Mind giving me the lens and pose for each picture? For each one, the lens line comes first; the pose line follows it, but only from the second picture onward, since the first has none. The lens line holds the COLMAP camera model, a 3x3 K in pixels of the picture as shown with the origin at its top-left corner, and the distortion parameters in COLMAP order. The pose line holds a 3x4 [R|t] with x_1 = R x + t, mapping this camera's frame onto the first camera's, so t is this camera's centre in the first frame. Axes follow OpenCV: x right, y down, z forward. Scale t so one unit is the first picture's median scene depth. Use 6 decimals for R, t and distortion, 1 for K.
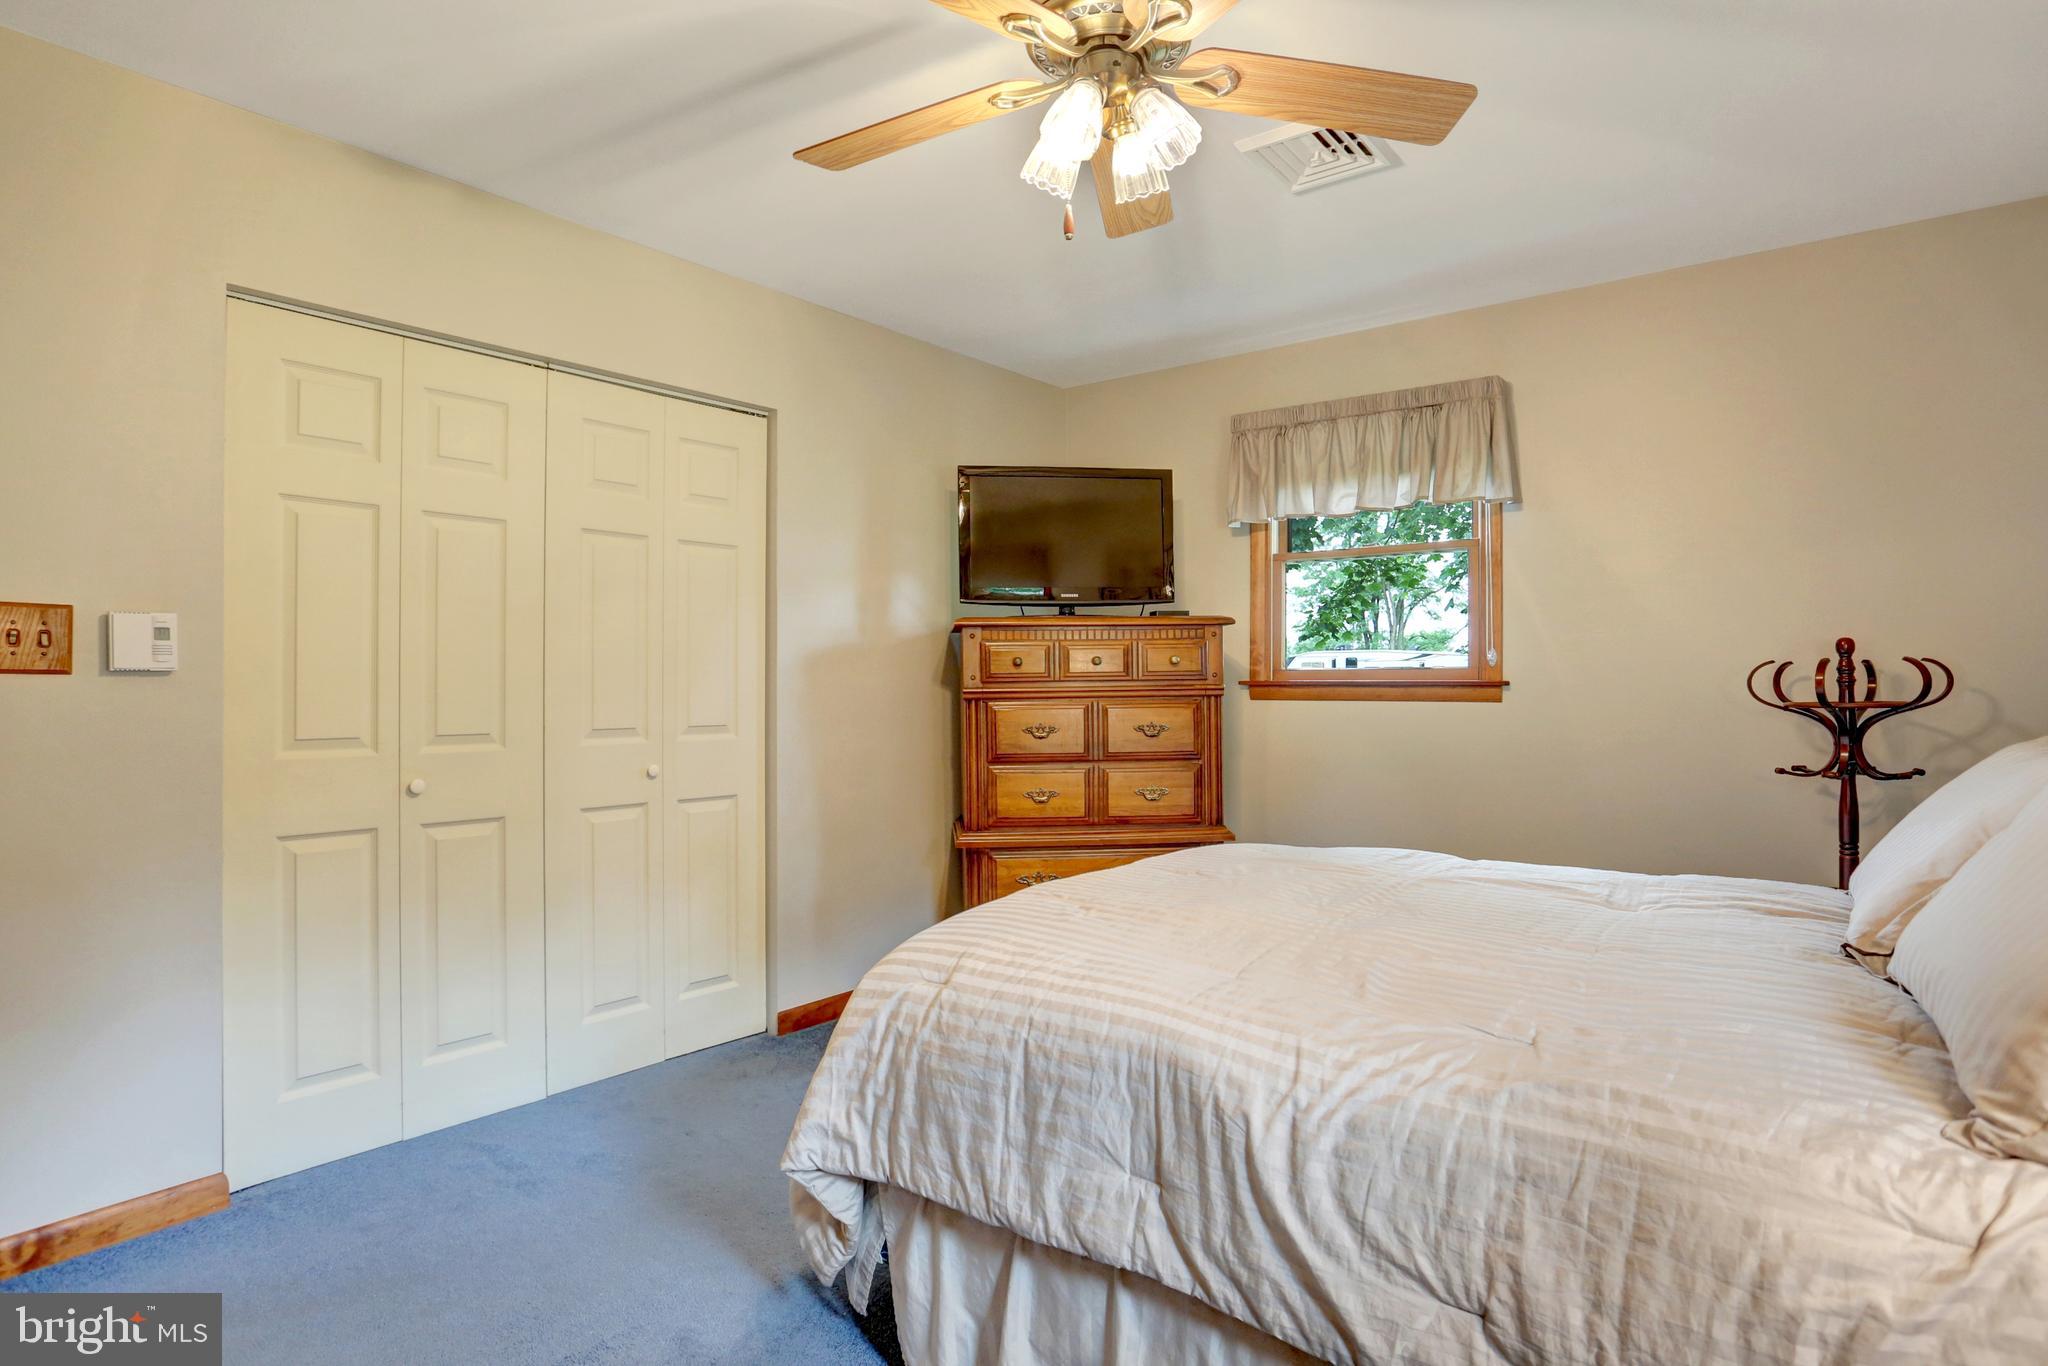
lens RADIAL K [[1103.0, 0, 1024.5], [0, 1103.0, 691.9], [0, 0, 1]] dist [-0.005152, -0.000116]
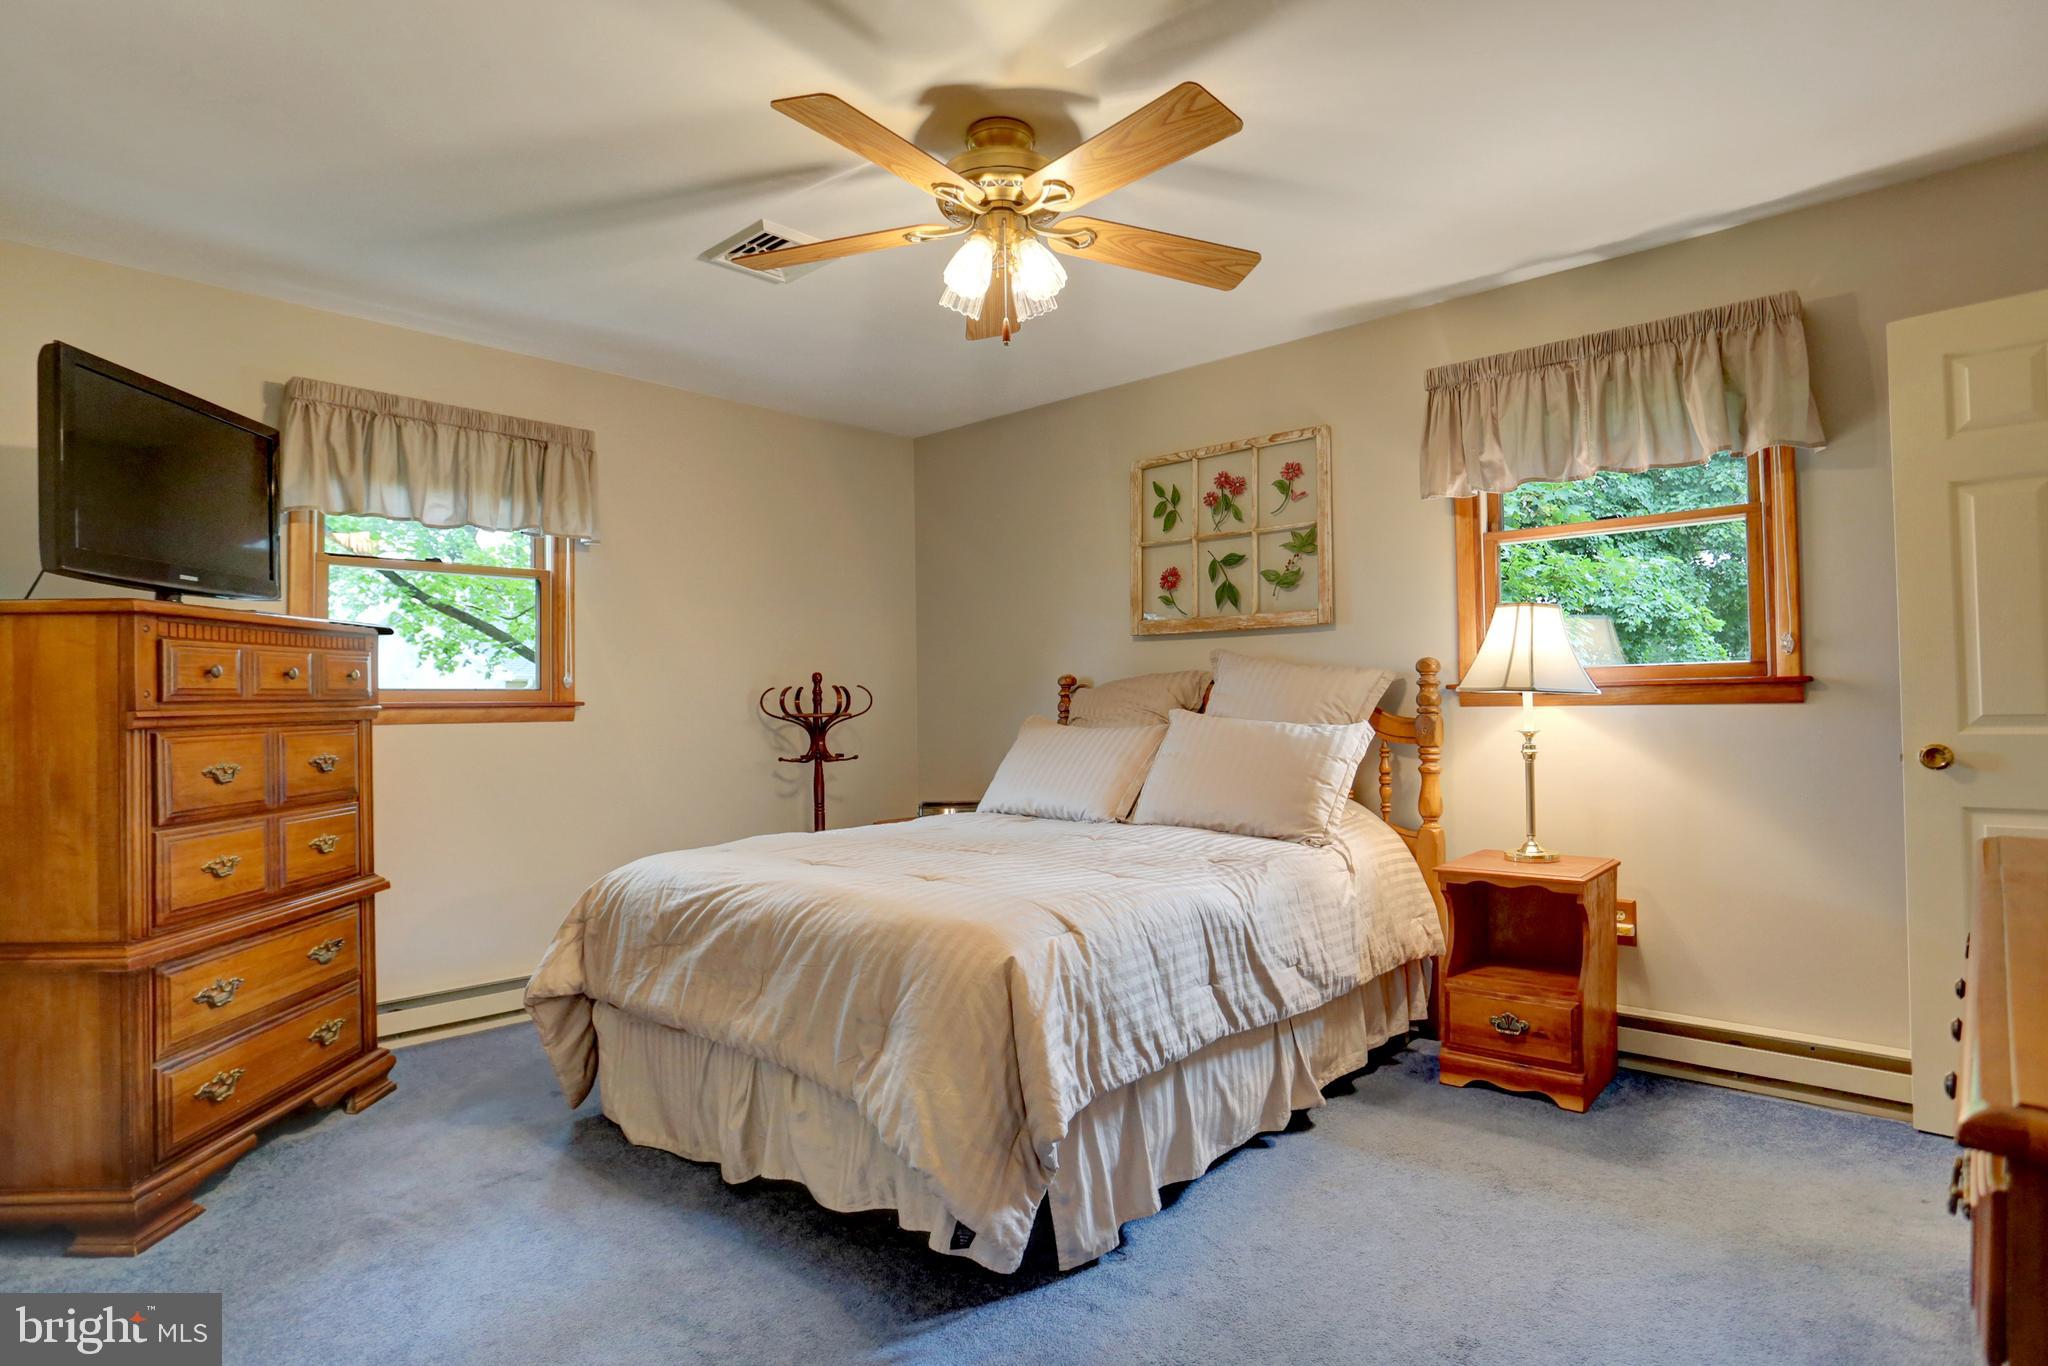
lens RADIAL K [[1103.0, 0, 1025.7], [0, 1103.0, 682.1], [0, 0, 1]] dist [-0.005152, -0.000116]
pose [[0.085233, 0.020277, 0.996155, -0.635161], [0.019755, 0.999562, -0.022036, 0.003749], [-0.996165, 0.021557, 0.084795, 0.447958]]
